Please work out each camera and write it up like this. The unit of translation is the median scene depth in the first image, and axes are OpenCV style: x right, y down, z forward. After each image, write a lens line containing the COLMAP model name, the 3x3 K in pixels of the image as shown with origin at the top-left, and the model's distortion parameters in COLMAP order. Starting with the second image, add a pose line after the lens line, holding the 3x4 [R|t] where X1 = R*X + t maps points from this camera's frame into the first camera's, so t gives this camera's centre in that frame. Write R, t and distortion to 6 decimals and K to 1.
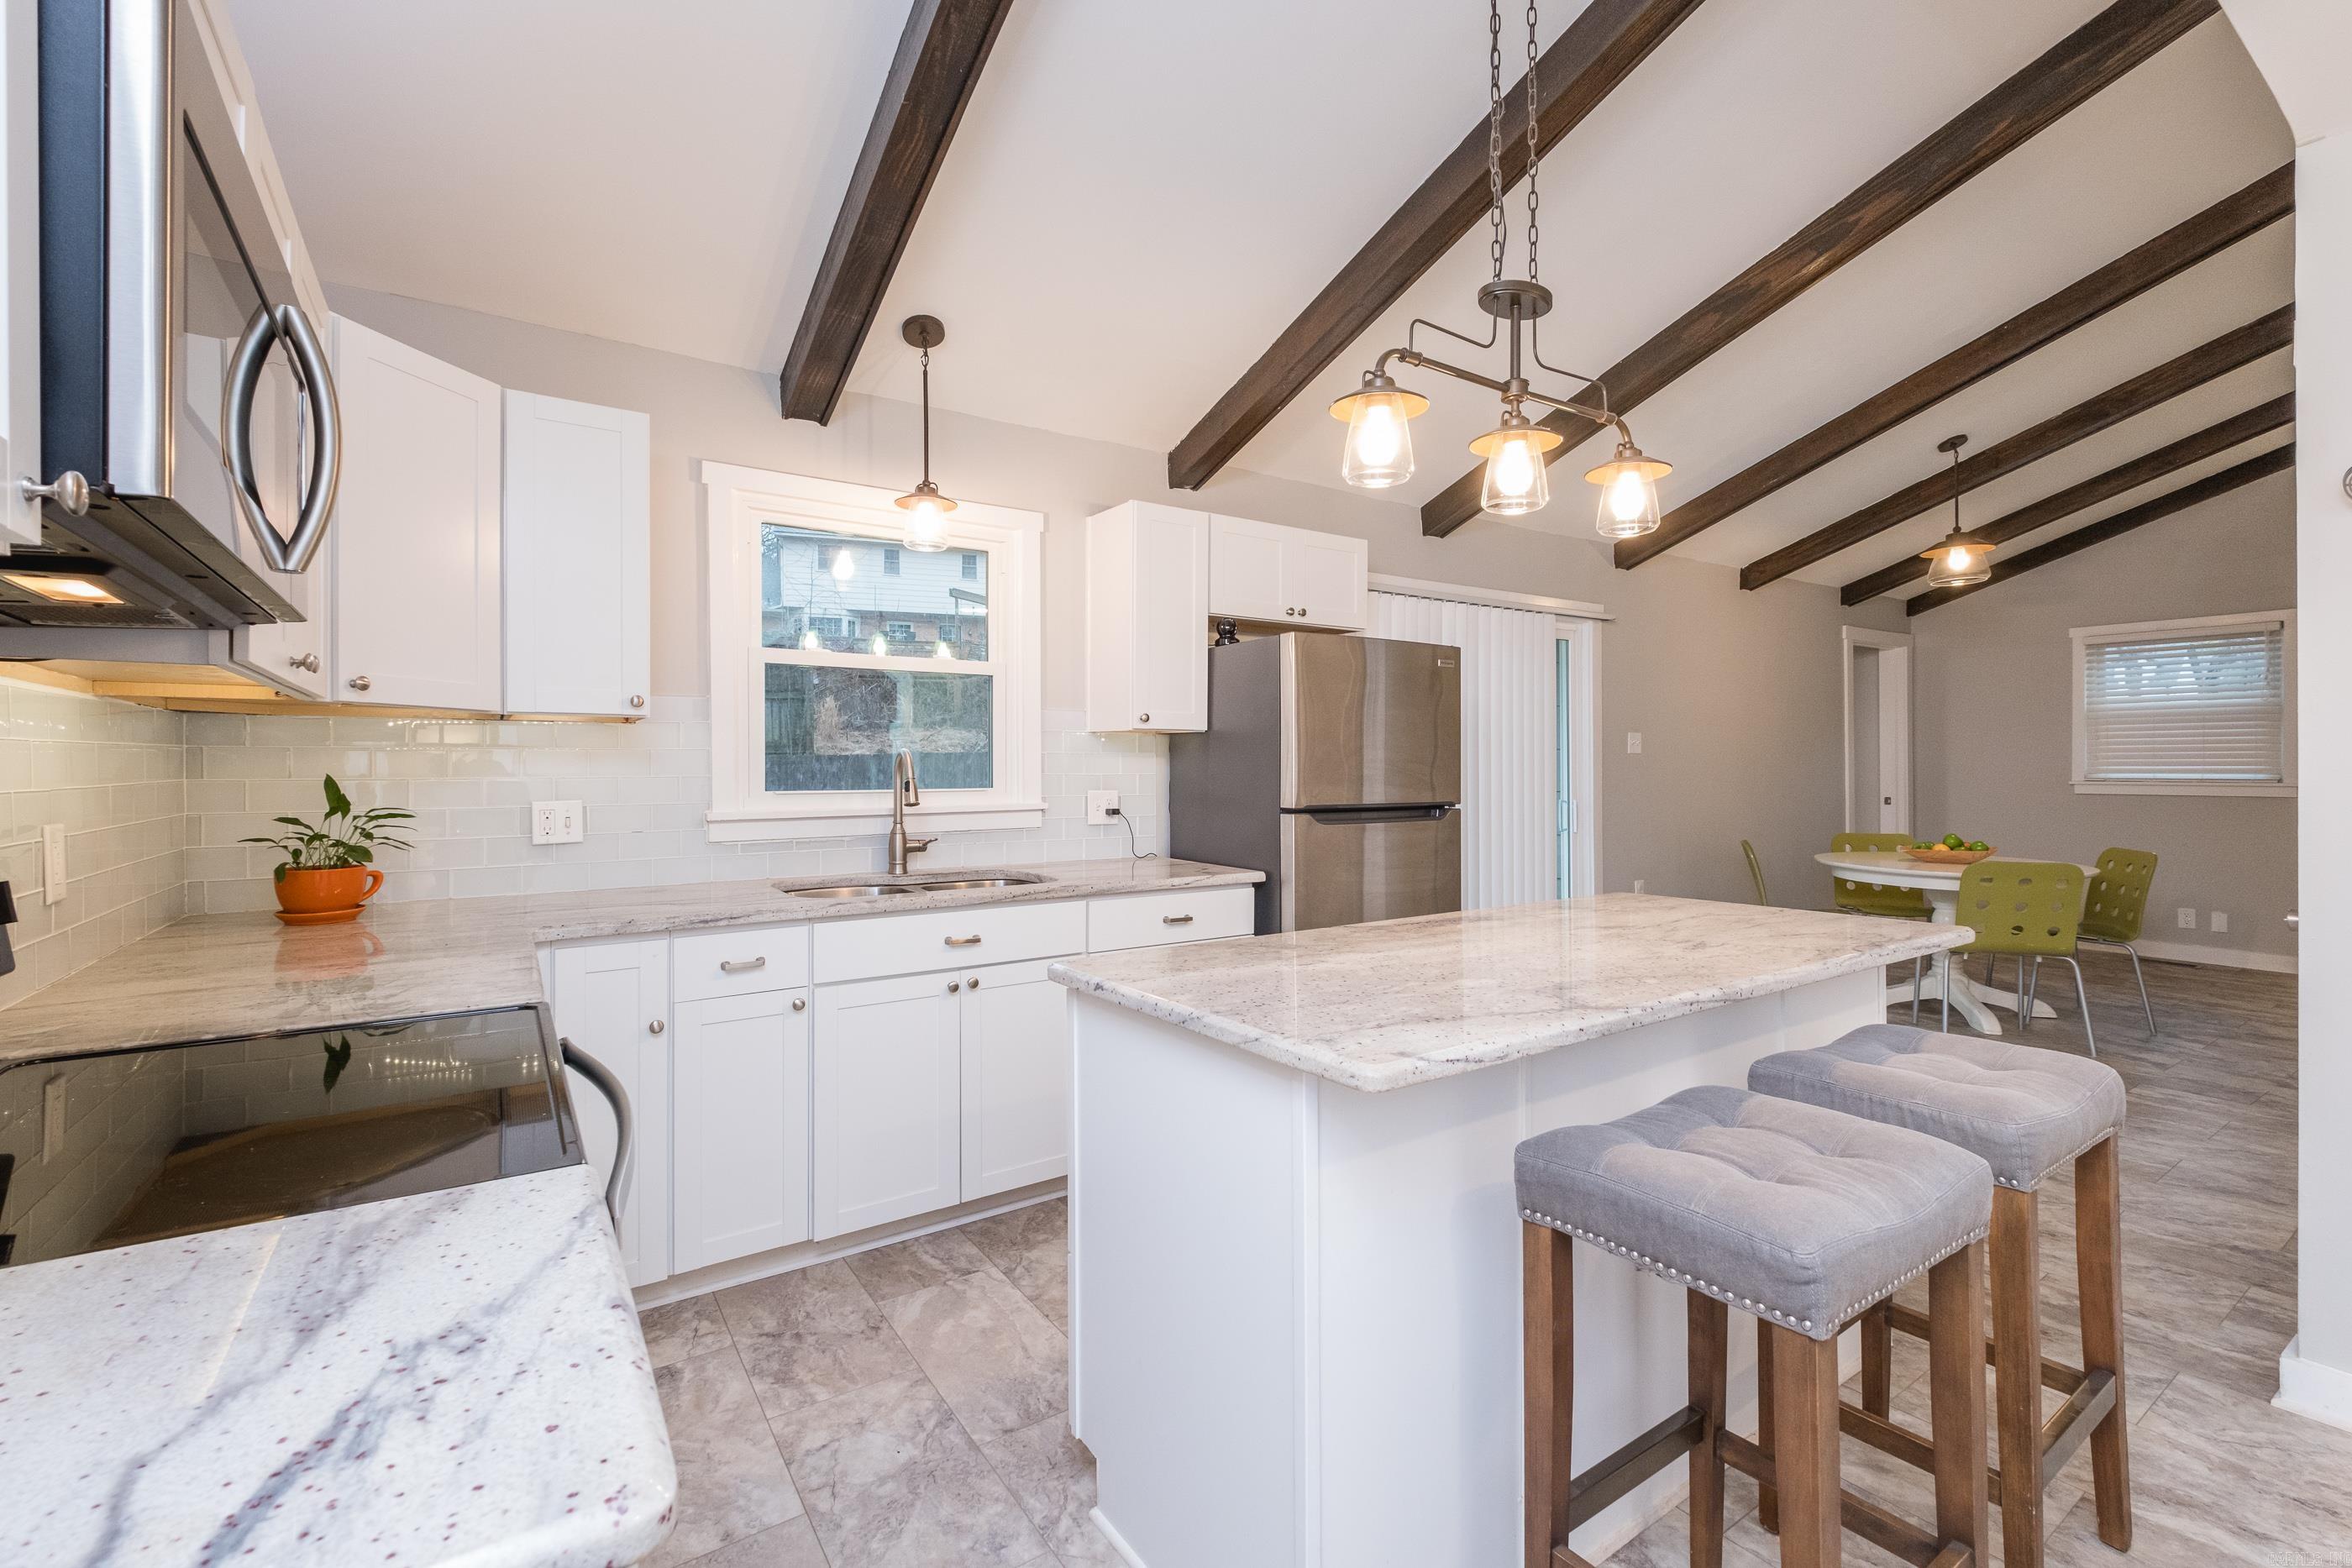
lens RADIAL K [[1011.9, 0, 1180.3], [0, 1011.9, 770.2], [0, 0, 1]] dist [0.011730, -0.000181]
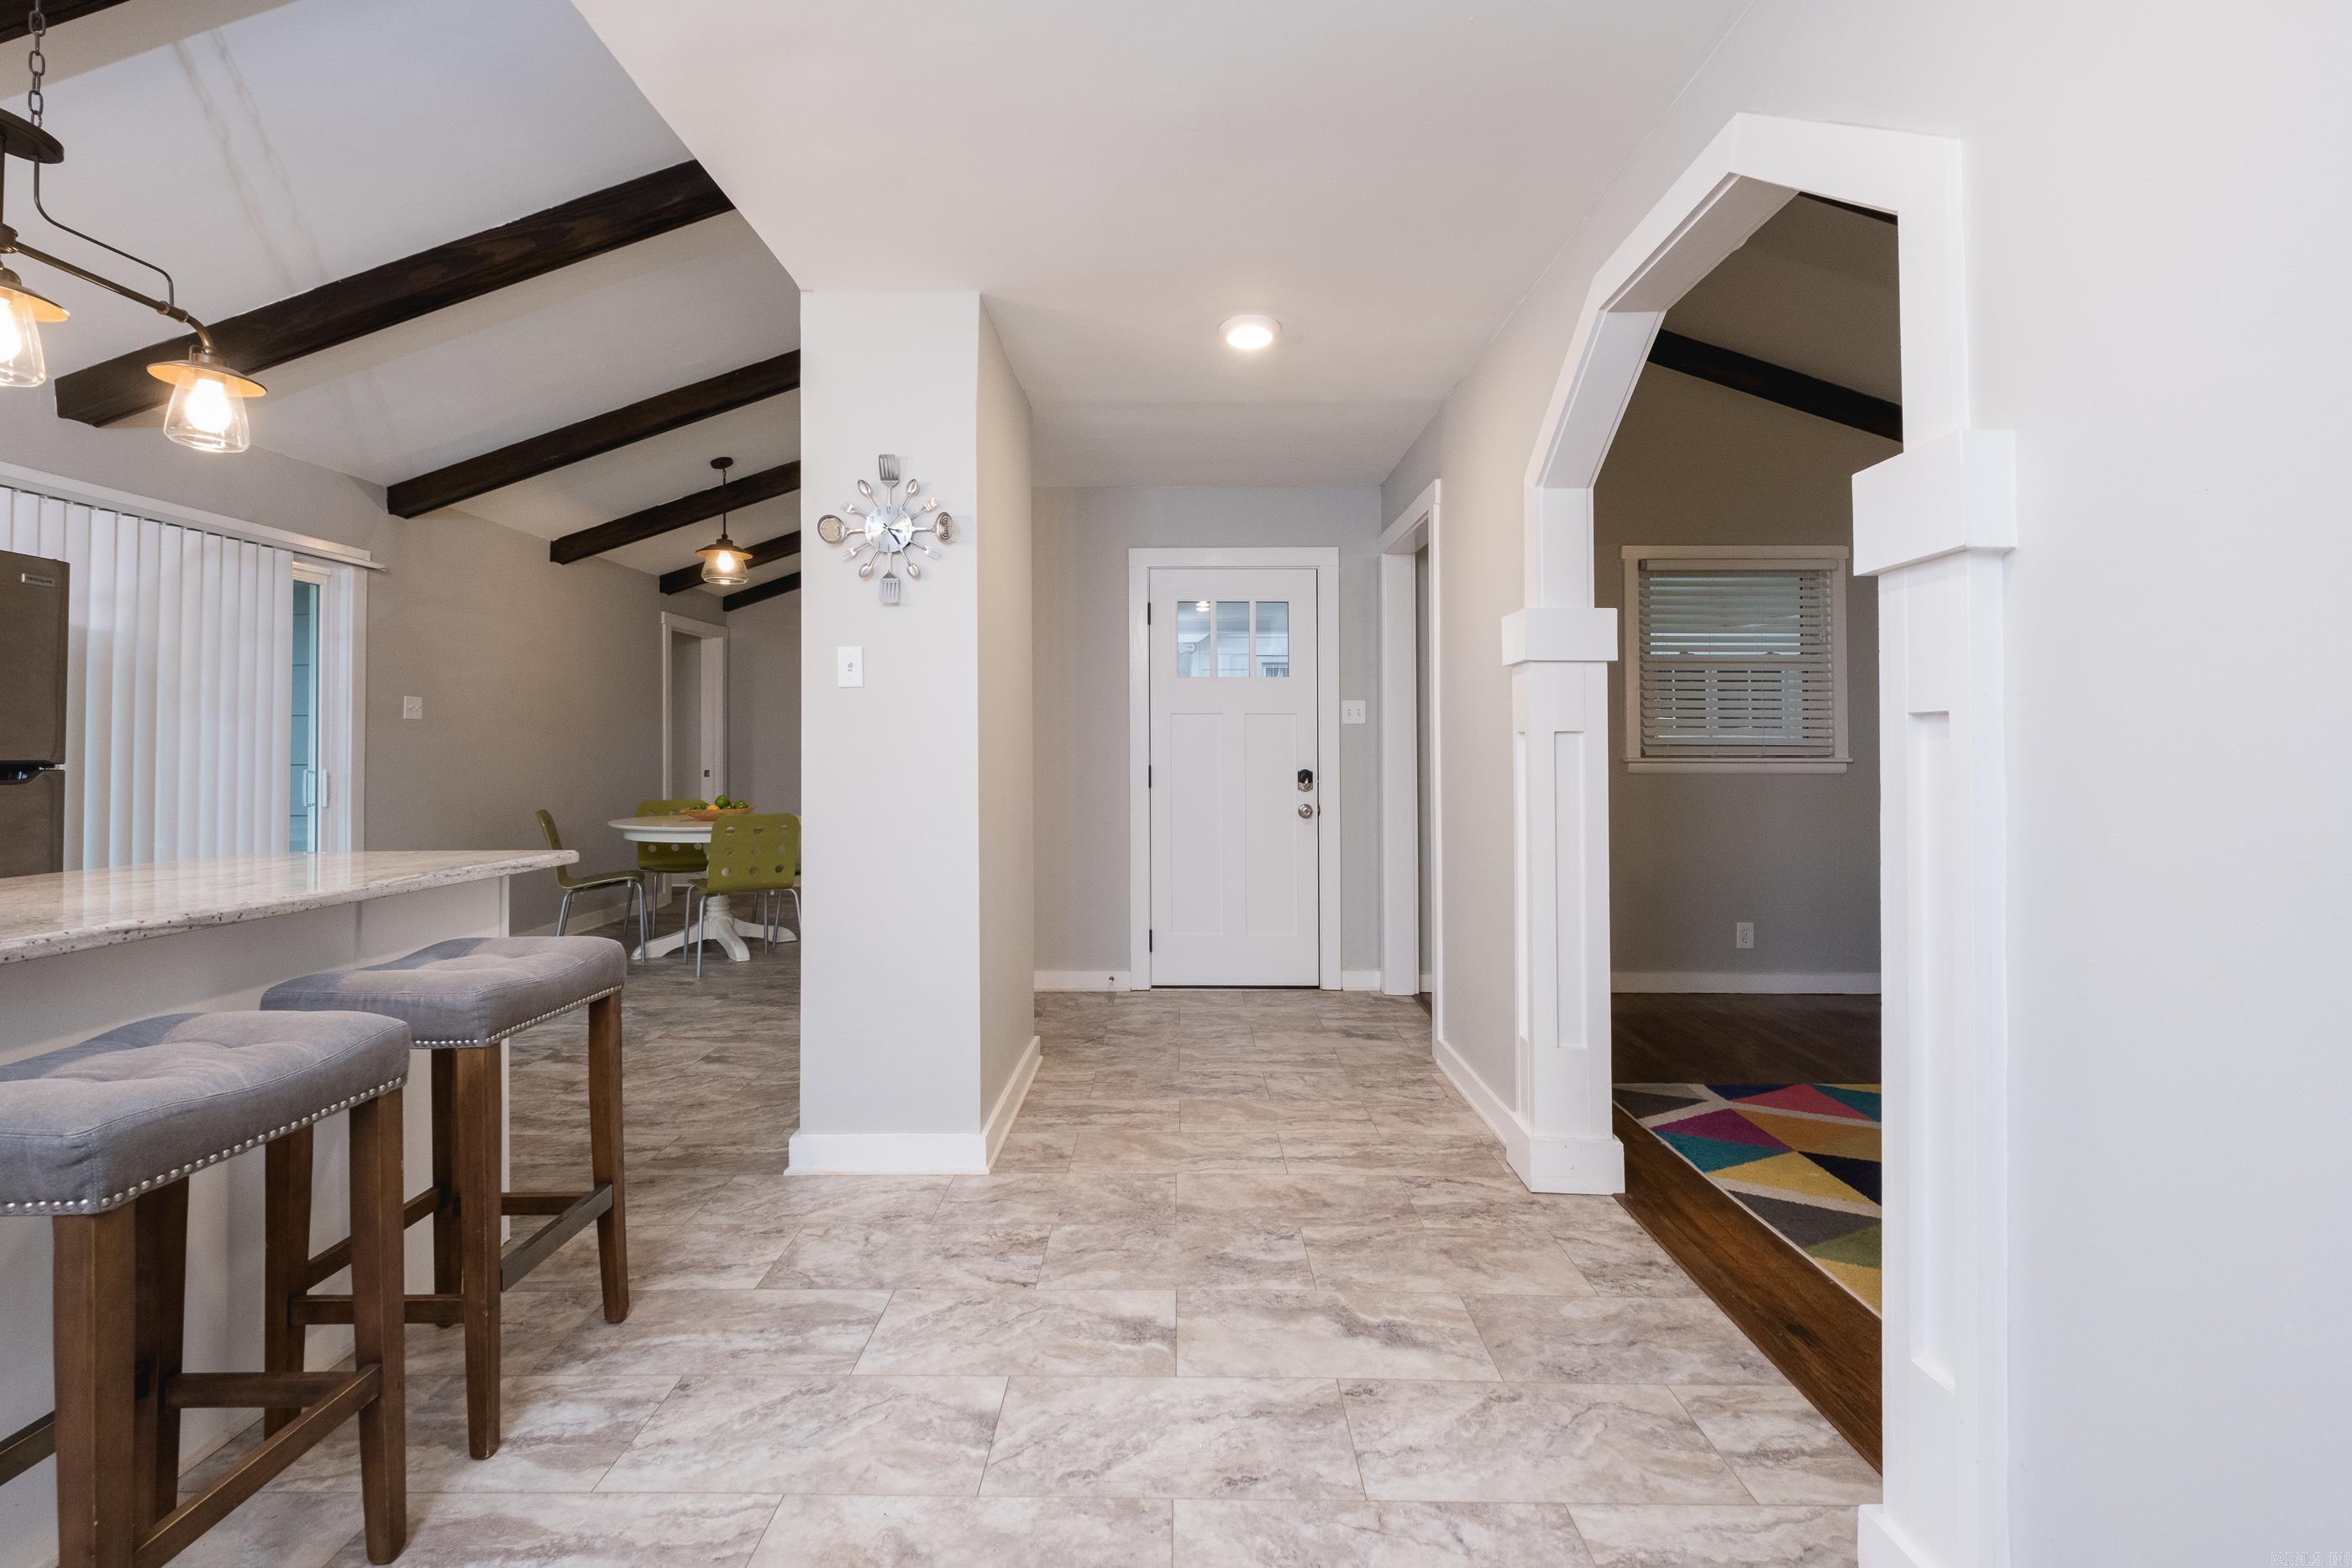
lens RADIAL K [[1030.2, 0, 1171.4], [0, 1030.2, 741.5], [0, 0, 1]] dist [0.022561, -0.012949]
pose [[0.575819, 0.013654, 0.817463, 0.135989], [0.000195, 0.999858, -0.016838, 0.033099], [-0.817577, 0.009855, 0.575734, -0.172299]]
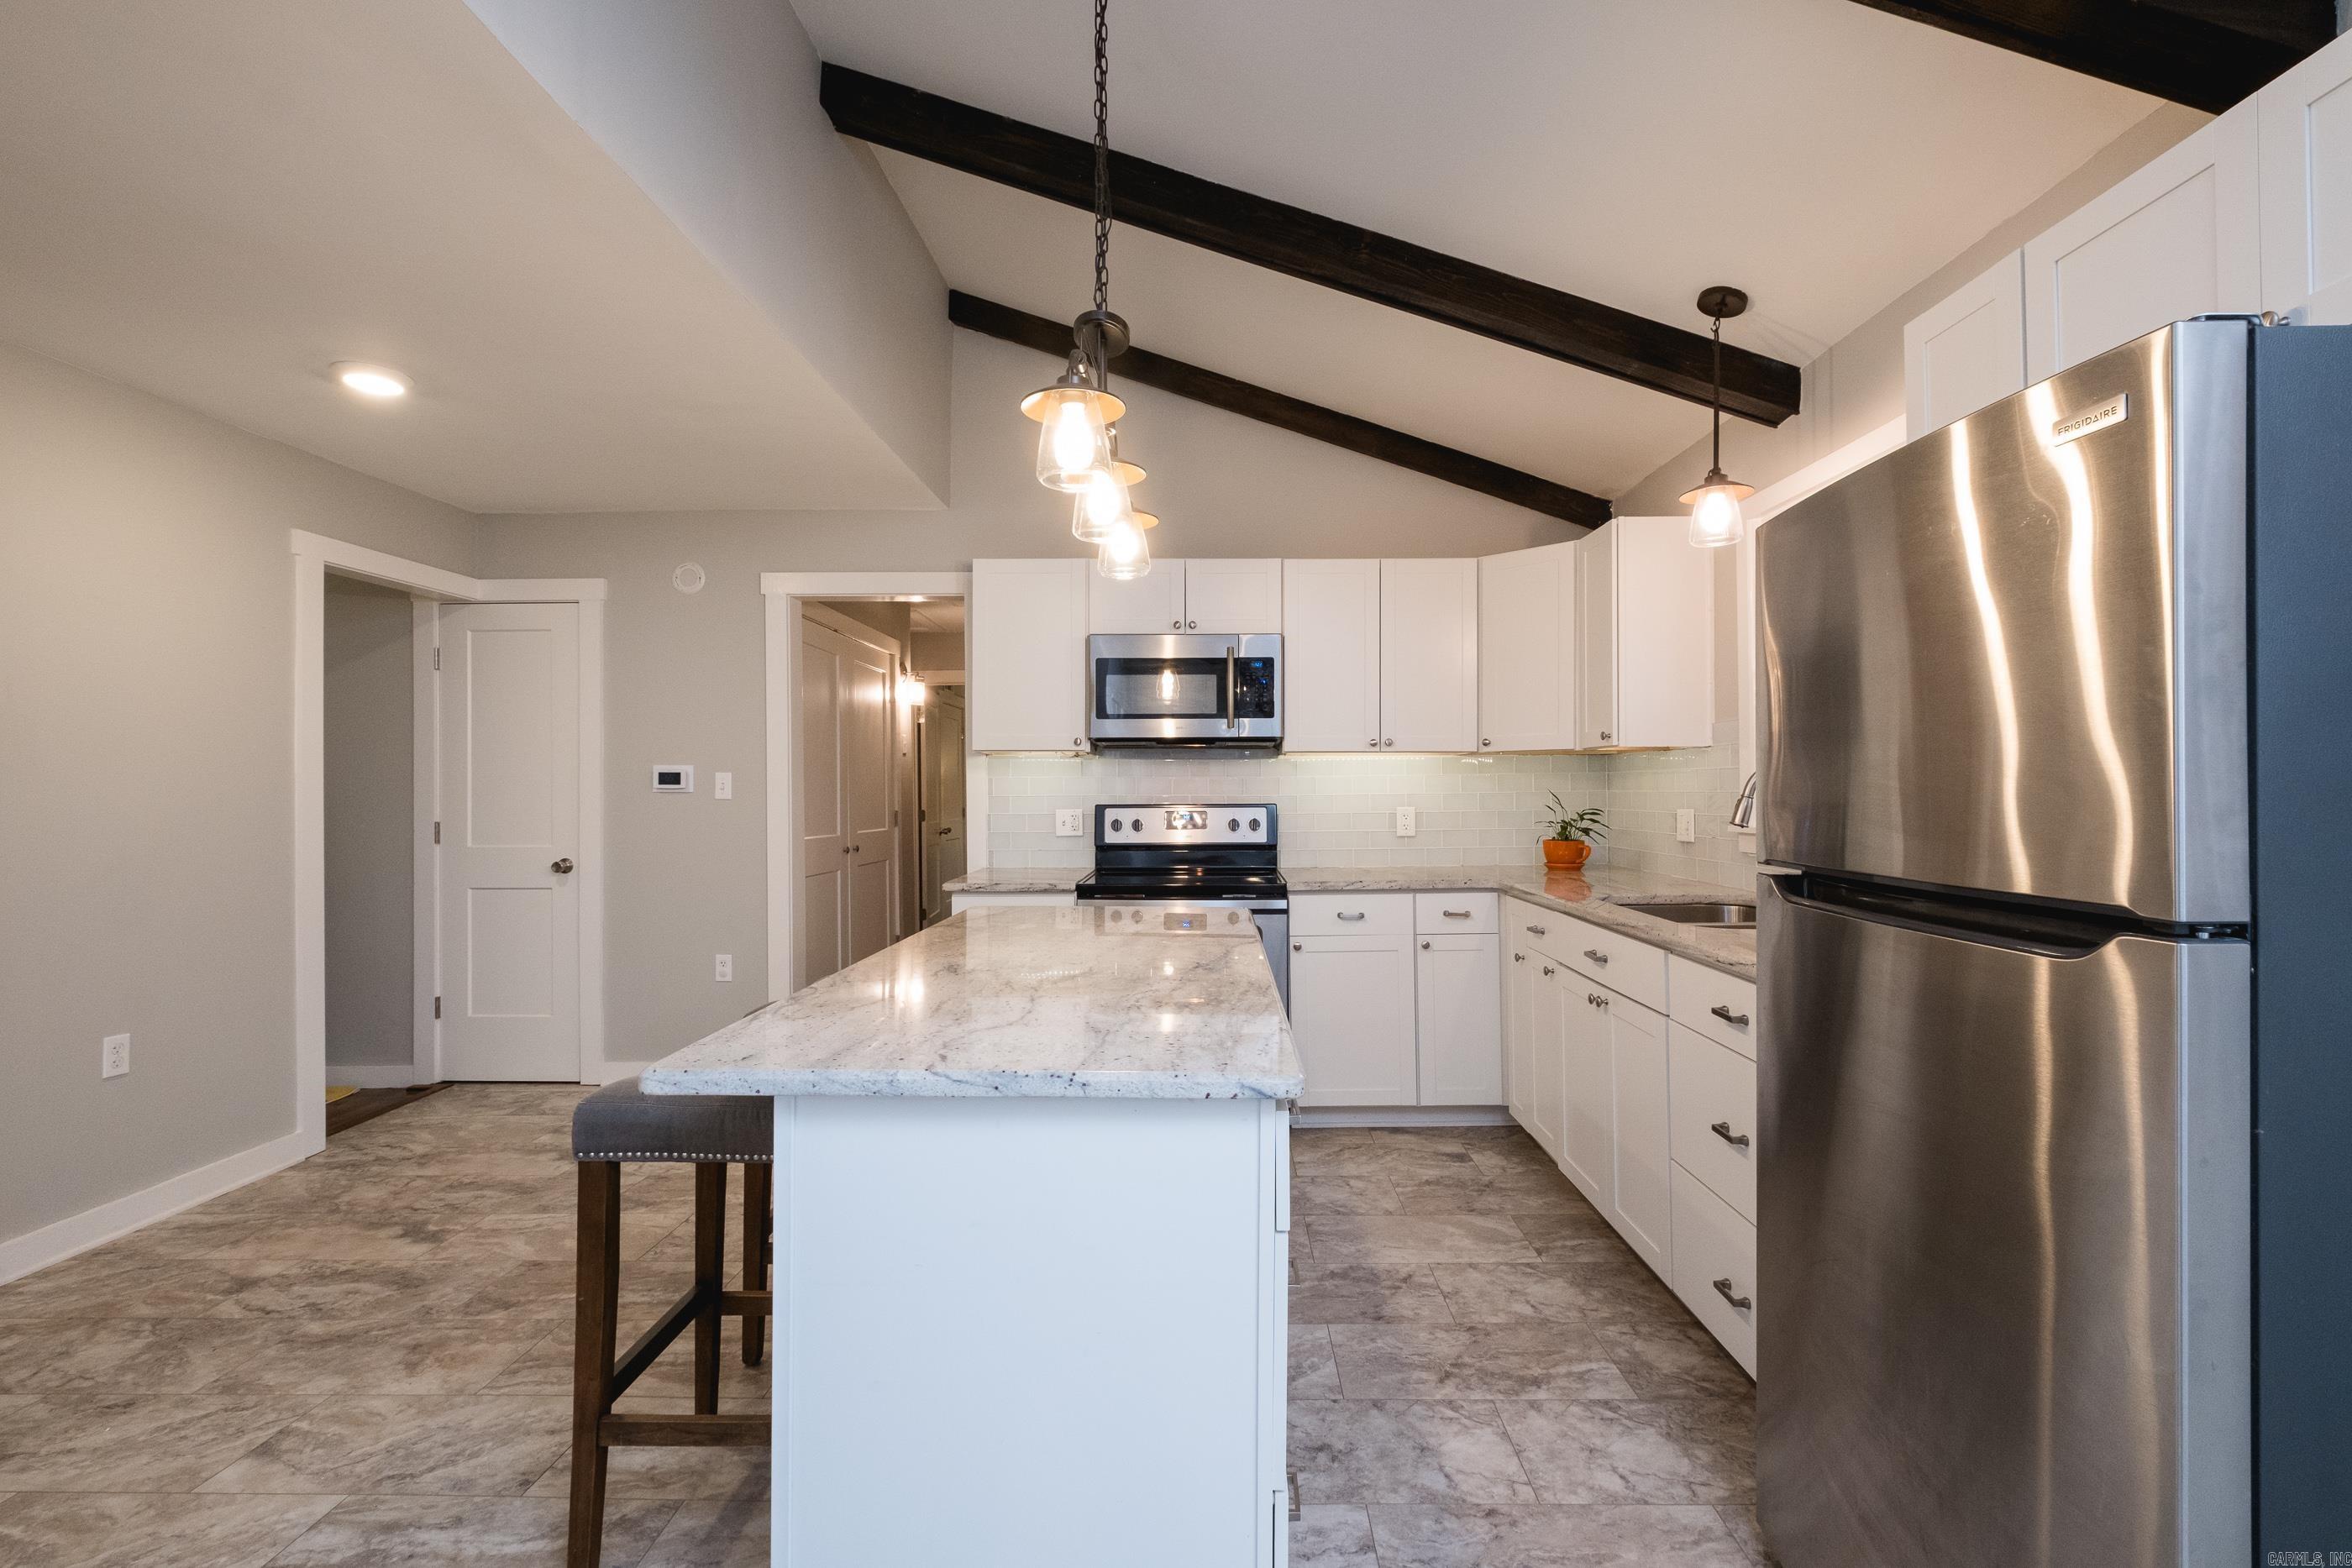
lens RADIAL K [[1019.3, 0, 1184.3], [0, 1019.3, 784.2], [0, 0, 1]] dist [0.003111, -0.000588]
pose [[-0.585727, 0.003412, -0.810501, 0.754292], [0.007631, 0.999970, -0.001305, -0.003745], [0.810472, -0.006949, -0.585736, 1.128512]]
